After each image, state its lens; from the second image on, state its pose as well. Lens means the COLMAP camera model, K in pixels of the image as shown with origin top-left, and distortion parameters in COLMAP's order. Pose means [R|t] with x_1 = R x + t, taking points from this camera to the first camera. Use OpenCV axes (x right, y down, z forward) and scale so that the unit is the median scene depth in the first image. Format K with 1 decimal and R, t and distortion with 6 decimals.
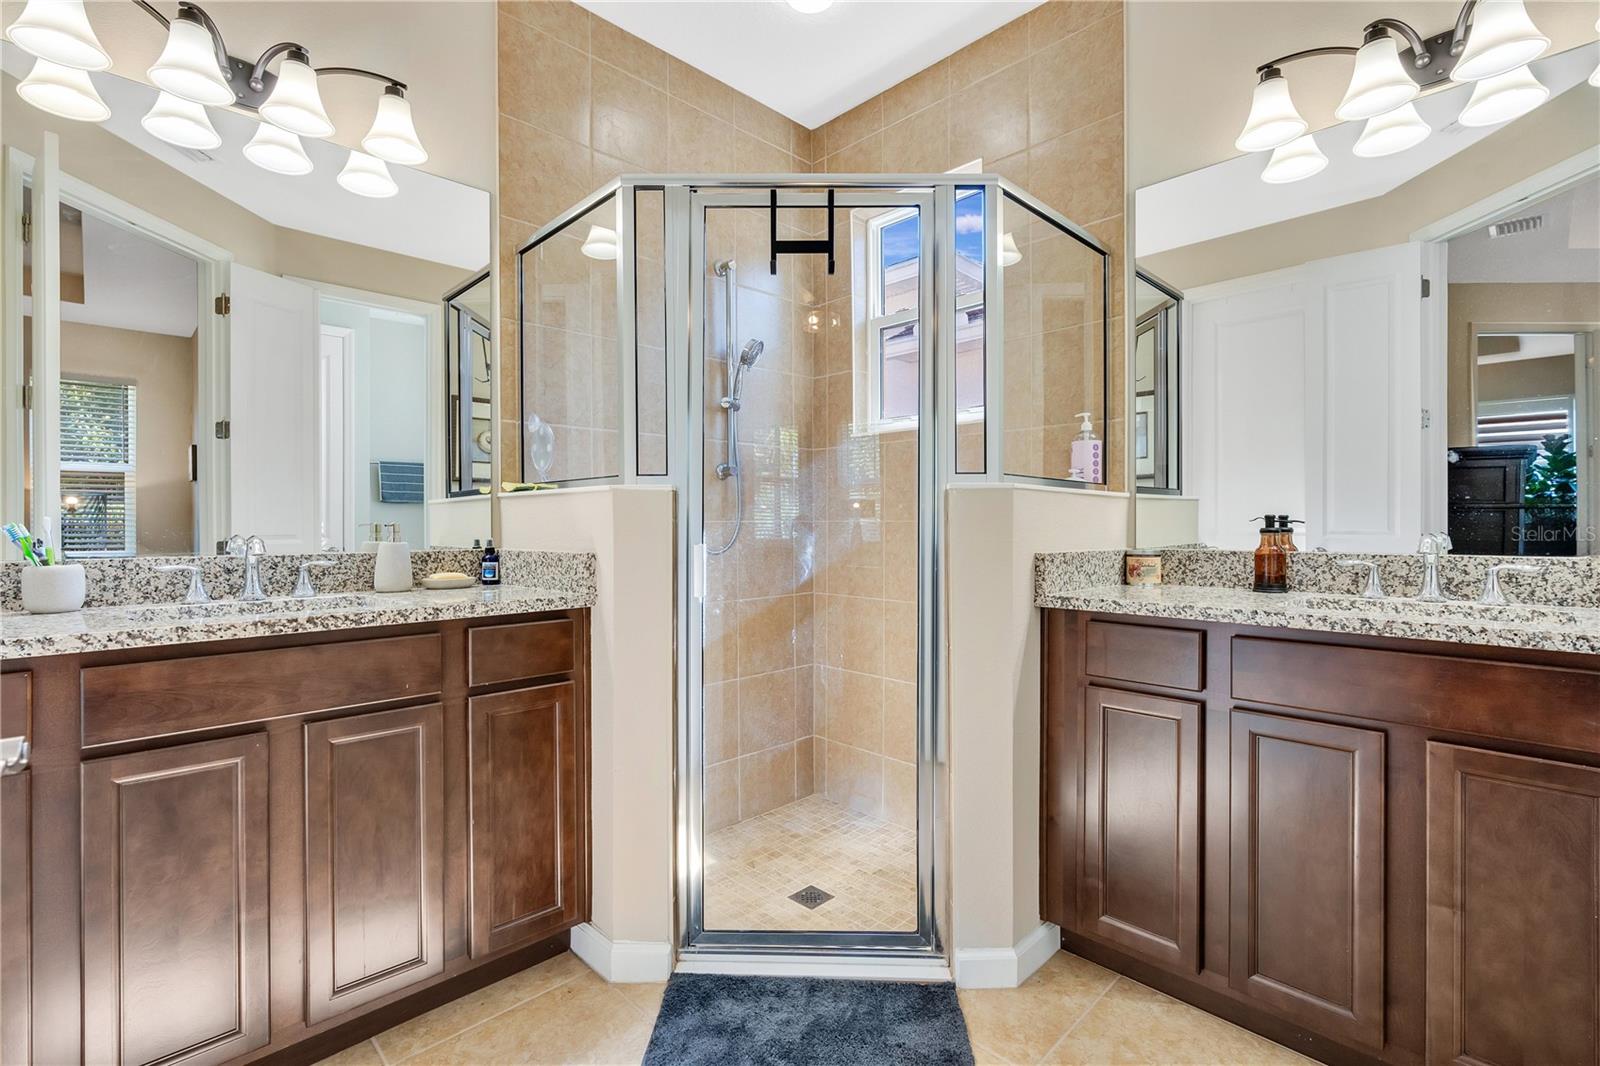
lens RADIAL K [[722.0, 0, 796.8], [0, 722.0, 525.8], [0, 0, 1]] dist [-0.002165, 0.000038]
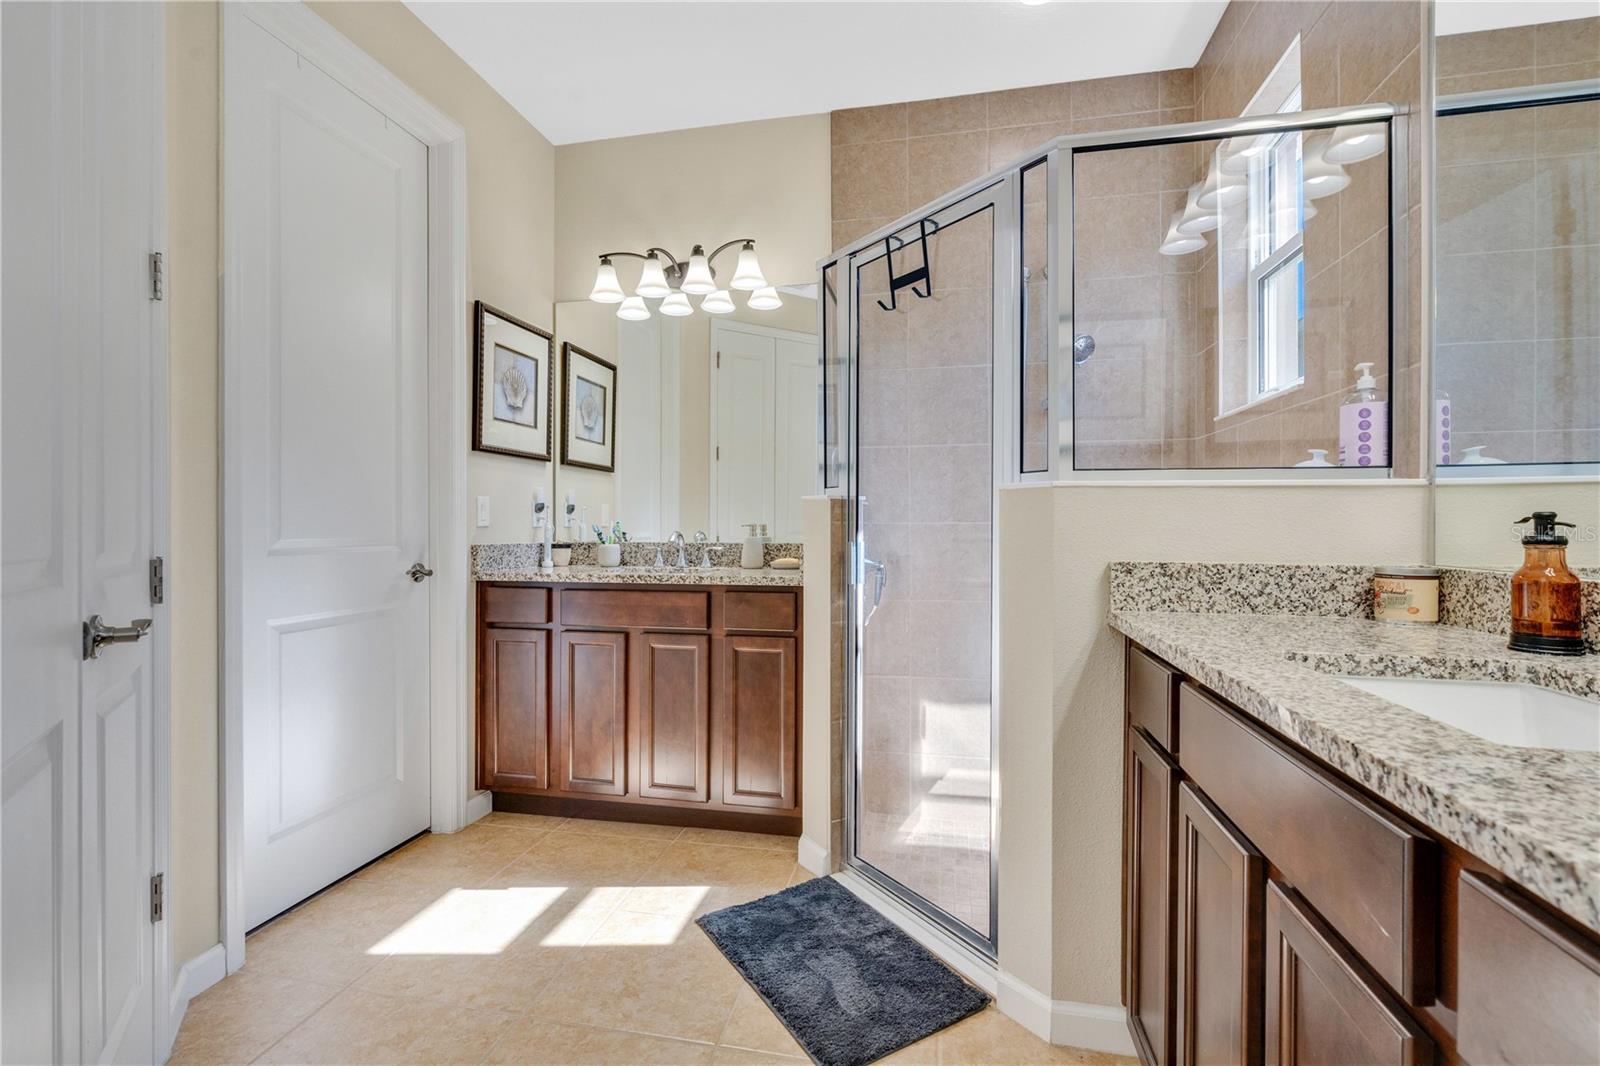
lens RADIAL K [[739.2, 0, 804.3], [0, 739.2, 521.1], [0, 0, 1]] dist [-0.000178, 0.000773]
pose [[0.555335, -0.001443, -0.831626, 0.906731], [-0.002018, 0.999993, -0.003083, -0.006335], [0.831625, 0.003390, 0.555328, 0.234174]]
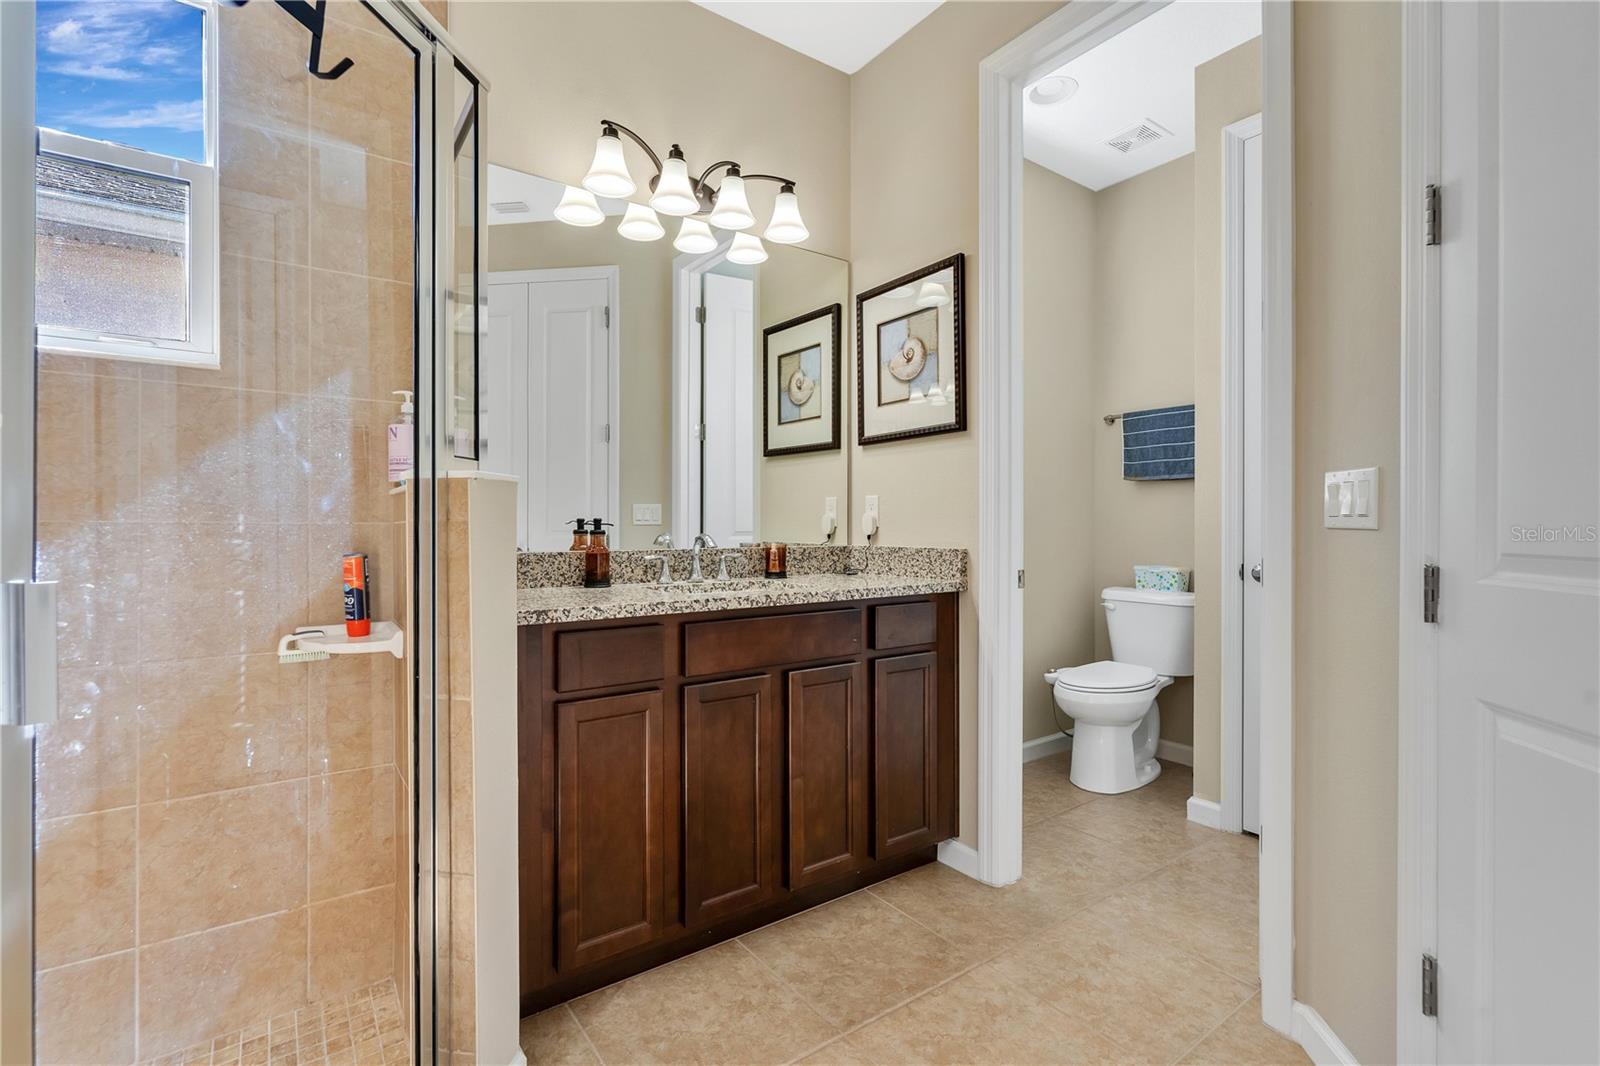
lens RADIAL K [[739.2, 0, 804.3], [0, 739.2, 521.1], [0, 0, 1]] dist [-0.000178, 0.000773]
pose [[0.134827, 0.005021, 0.990856, -0.478145], [-0.000761, 0.999987, -0.004964, -0.005881], [-0.990869, -0.000085, 0.134829, 0.561515]]
